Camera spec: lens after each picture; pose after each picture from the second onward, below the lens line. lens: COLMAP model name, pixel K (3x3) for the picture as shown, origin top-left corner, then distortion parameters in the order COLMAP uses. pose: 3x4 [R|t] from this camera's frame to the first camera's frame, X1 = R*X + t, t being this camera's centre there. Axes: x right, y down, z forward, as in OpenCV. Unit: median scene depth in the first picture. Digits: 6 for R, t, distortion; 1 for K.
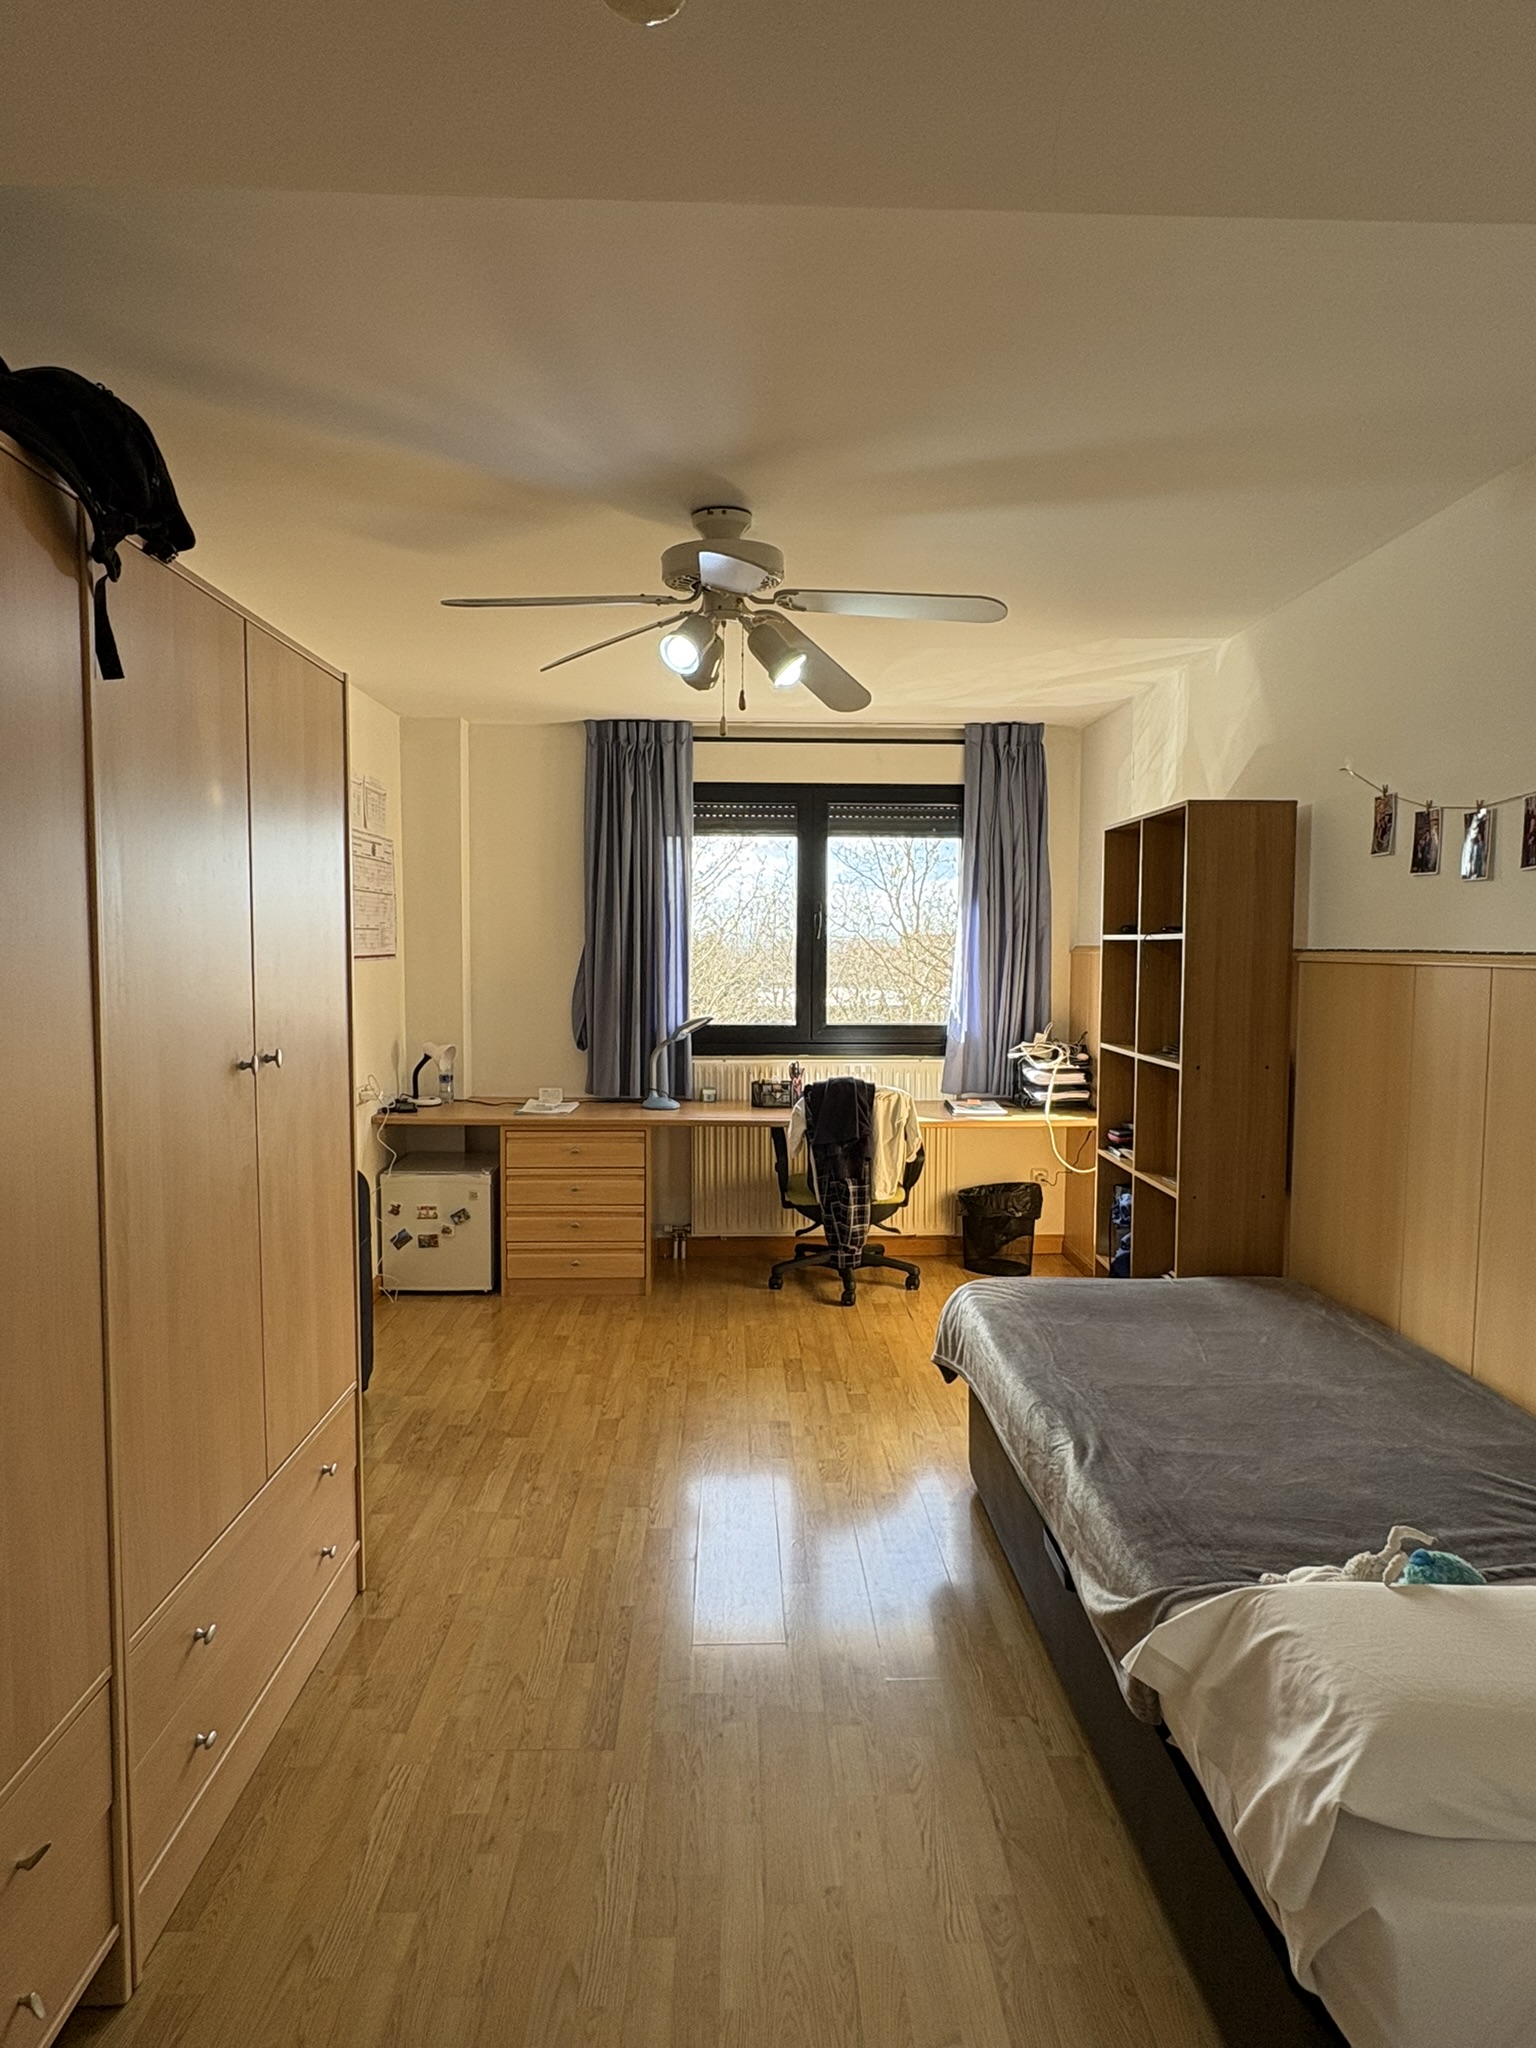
lens RADIAL K [[1169.1, 0, 768.0], [0, 1169.1, 1024.0], [0, 0, 1]] dist [-0.000320, -0.000161]
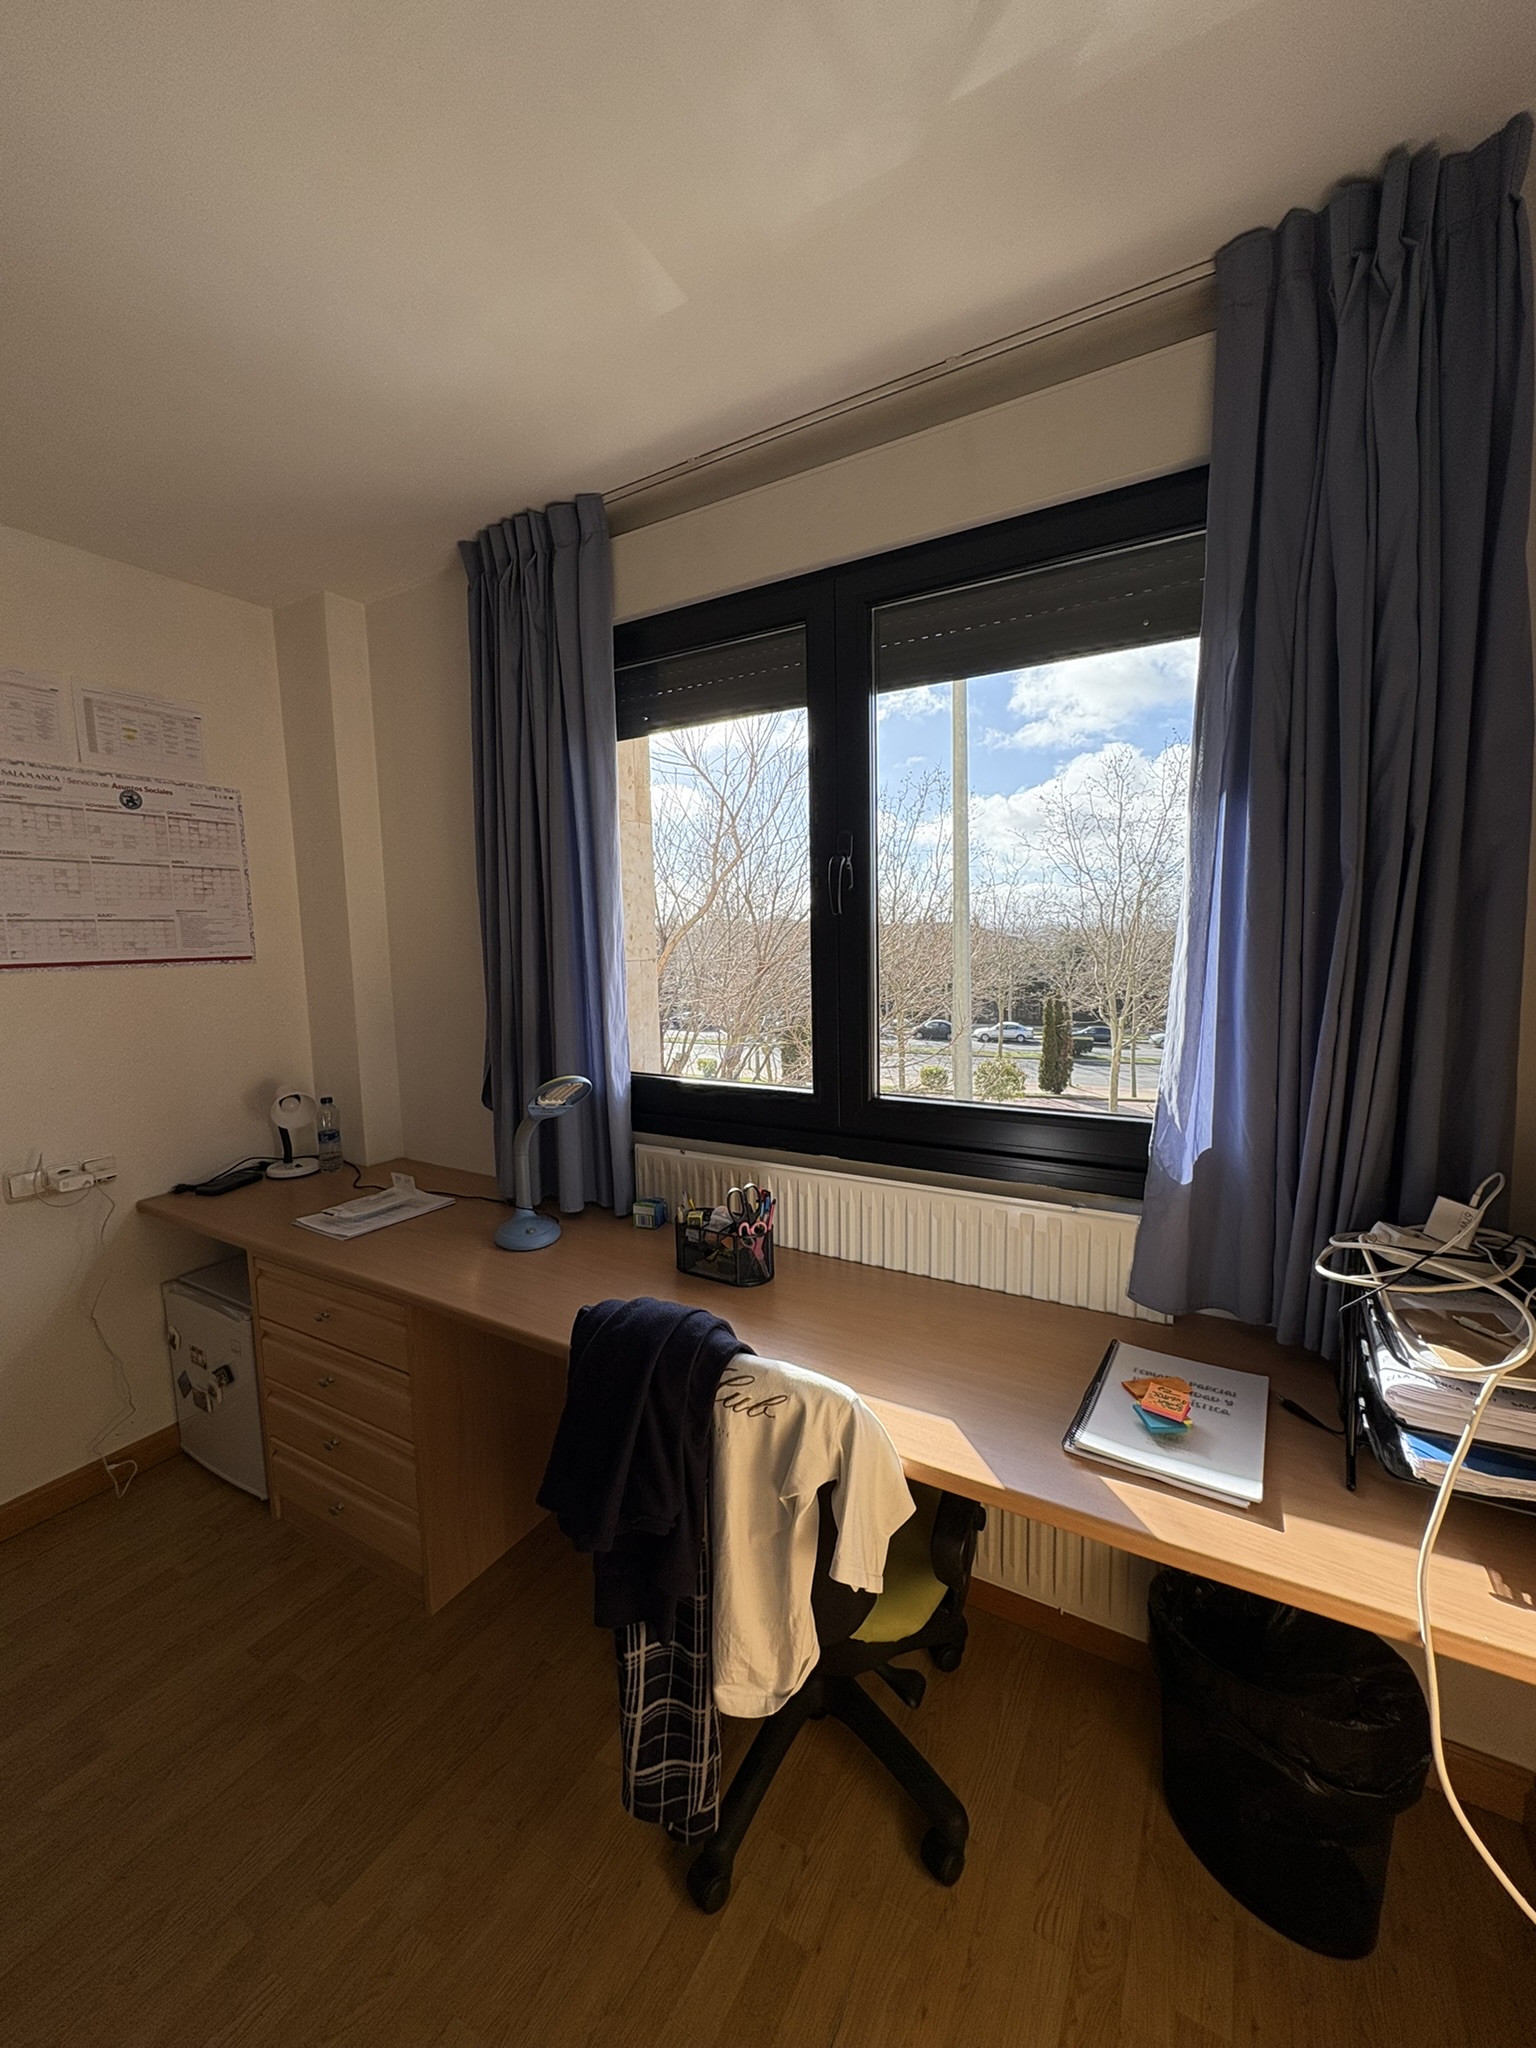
lens RADIAL K [[801.1, 0, 768.0], [0, 801.1, 1024.0], [0, 0, 1]] dist [0.045801, -0.018175]
pose [[0.845689, 0.044555, -0.531813, 0.213014], [-0.018311, 0.998345, 0.054522, -0.054676], [0.533362, -0.036370, 0.845105, 0.793748]]
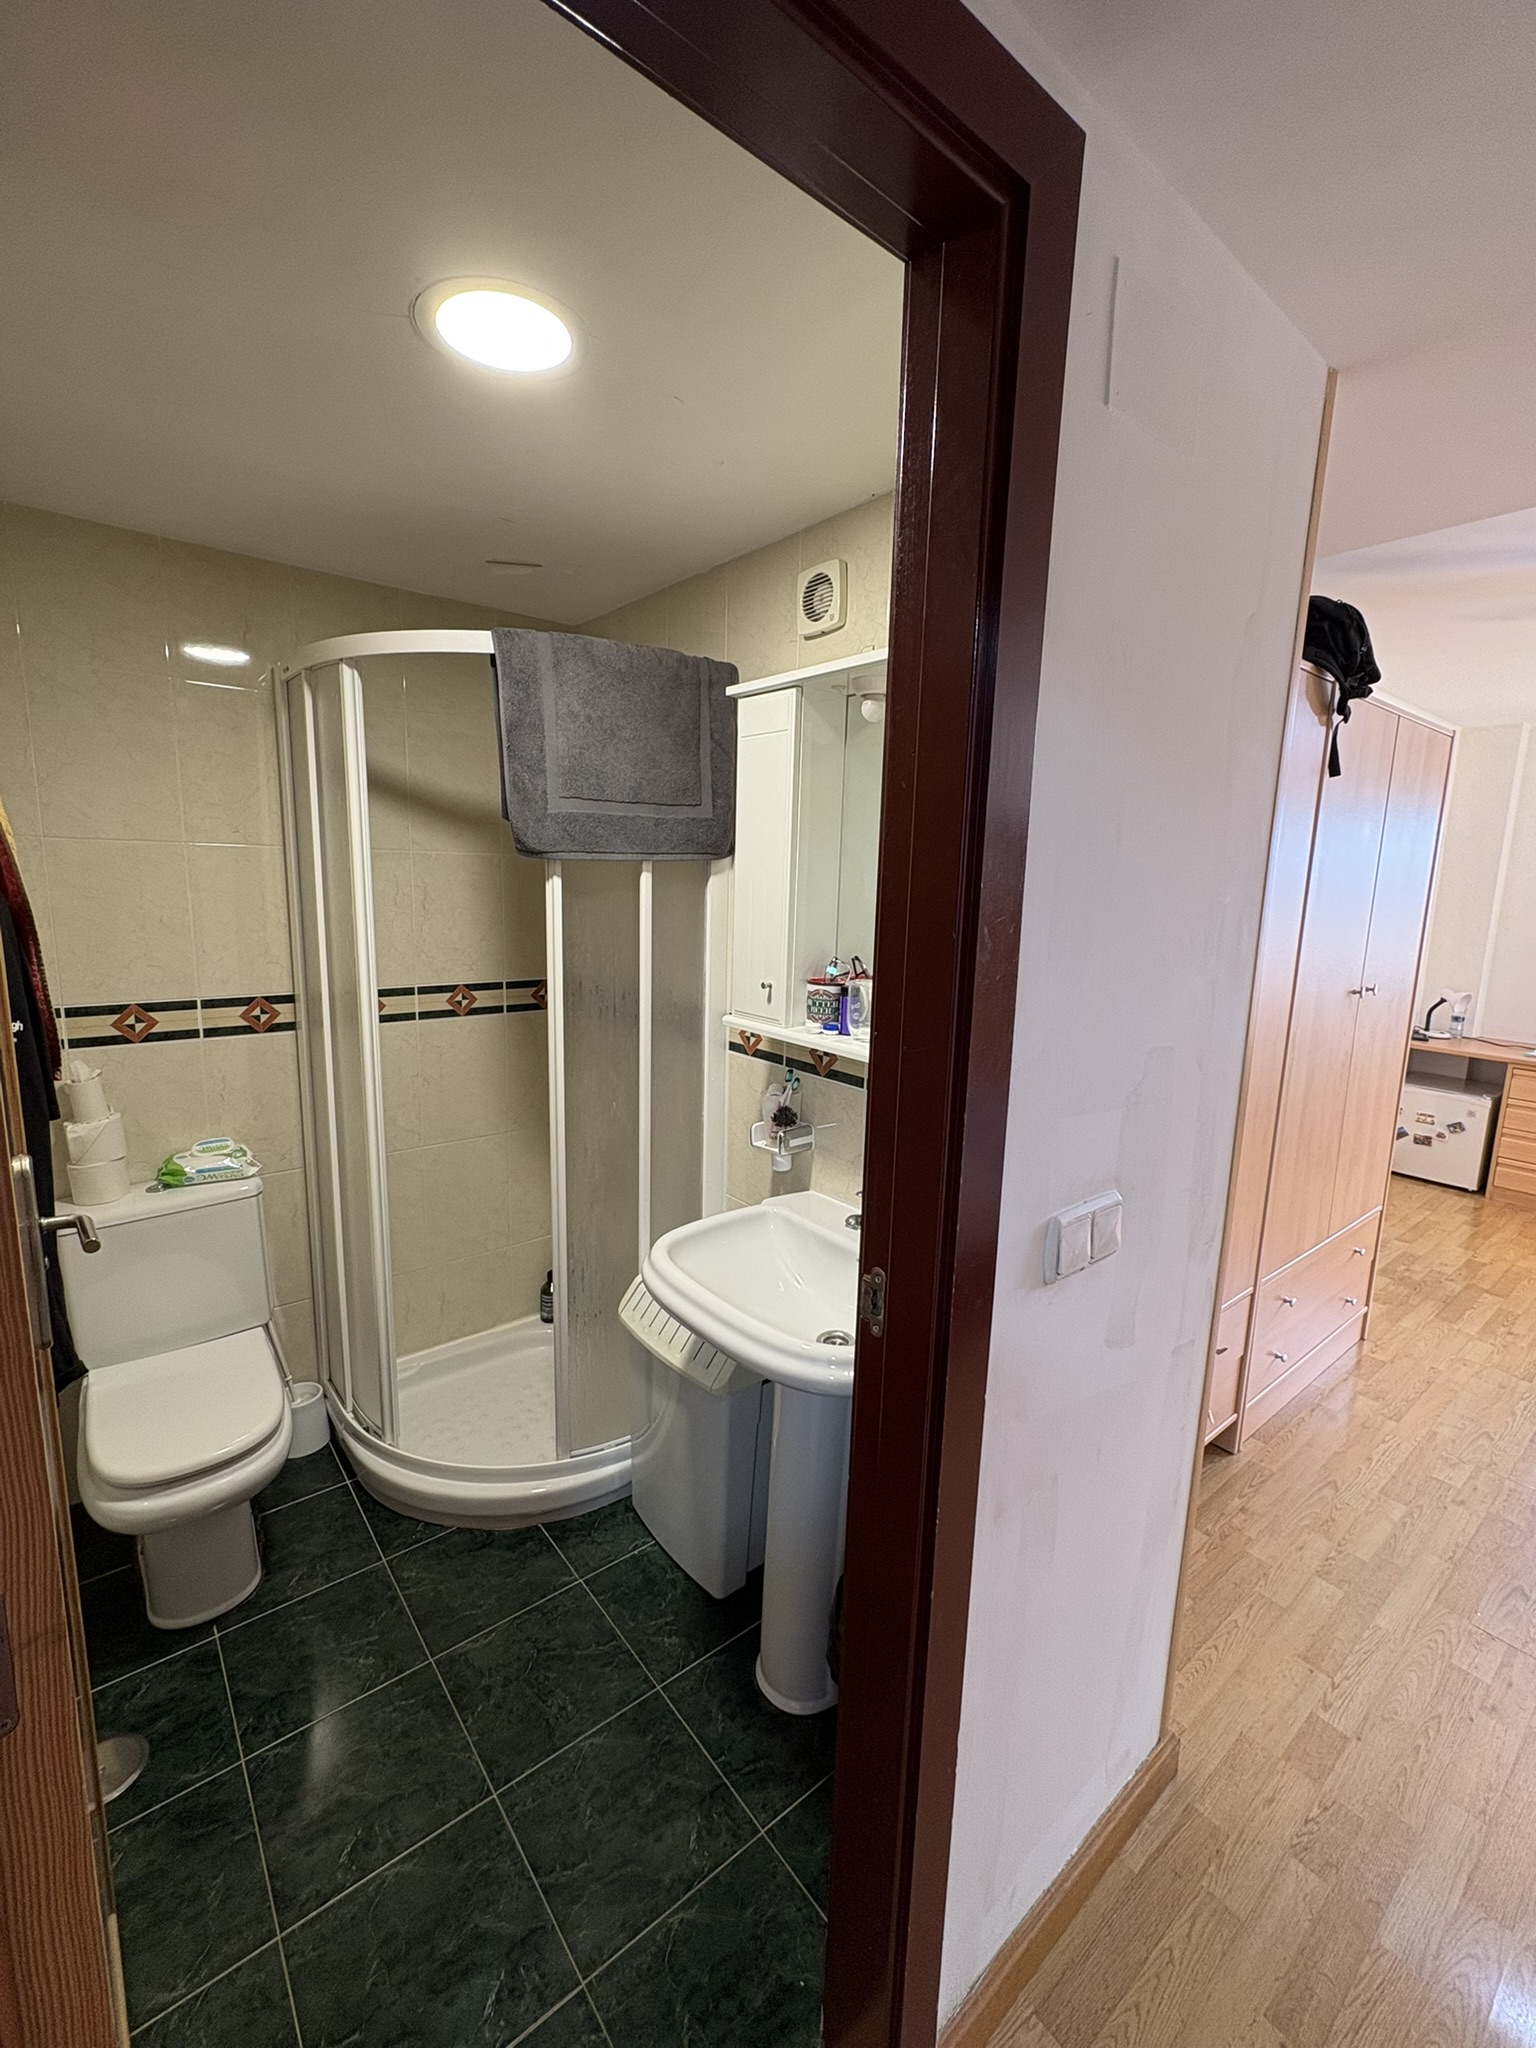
lens RADIAL K [[863.7, 0, 768.0], [0, 863.7, 1024.0], [0, 0, 1]] dist [-0.000127, -0.000304]
pose [[0.603533, 0.139522, -0.785036, 0.007953], [-0.077006, 0.990168, 0.116778, 0.000539], [0.793610, -0.010027, 0.608344, -0.169591]]
